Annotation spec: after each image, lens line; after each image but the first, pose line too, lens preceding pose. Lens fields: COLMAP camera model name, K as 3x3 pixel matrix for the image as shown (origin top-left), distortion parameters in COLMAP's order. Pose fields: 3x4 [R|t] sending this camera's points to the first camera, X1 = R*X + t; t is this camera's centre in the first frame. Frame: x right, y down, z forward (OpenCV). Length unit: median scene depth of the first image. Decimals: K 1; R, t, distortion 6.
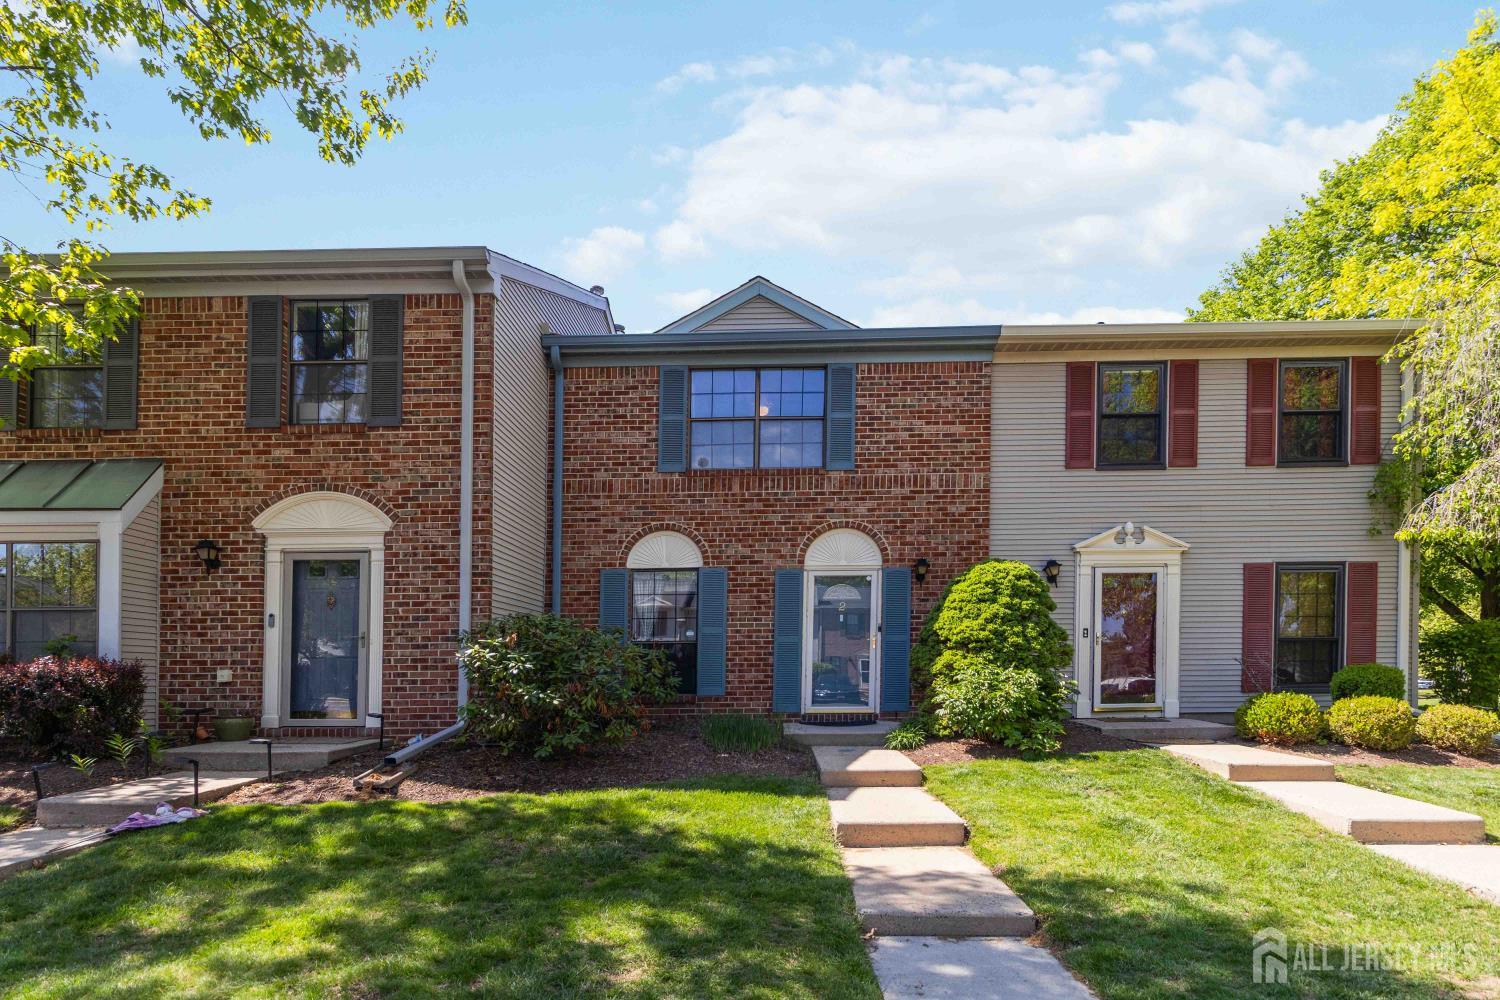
lens RADIAL K [[696.1, 0, 768.0], [0, 696.1, 485.7], [0, 0, 1]] dist [-0.000671, -0.000603]
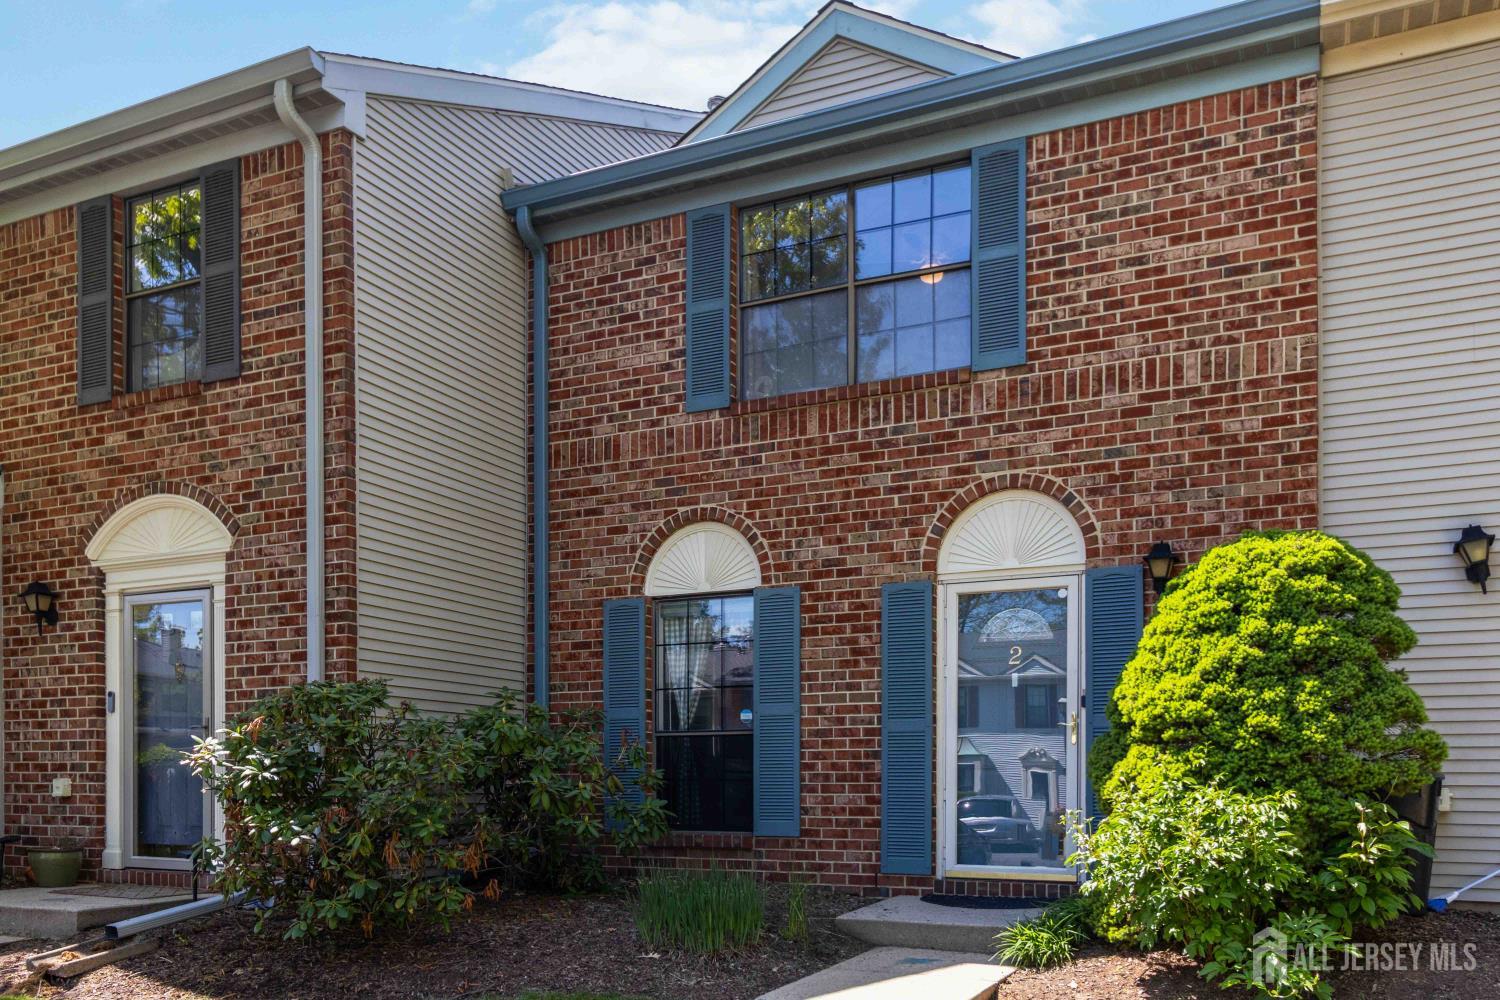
lens RADIAL K [[1247.5, 0, 783.6], [0, 1247.5, 491.3], [0, 0, 1]] dist [-0.000348, 0.005305]
pose [[0.926001, -0.076581, -0.369673, 0.284000], [0.086118, 0.996241, 0.009338, 0.041460], [0.367568, -0.040483, 0.929115, 0.161940]]
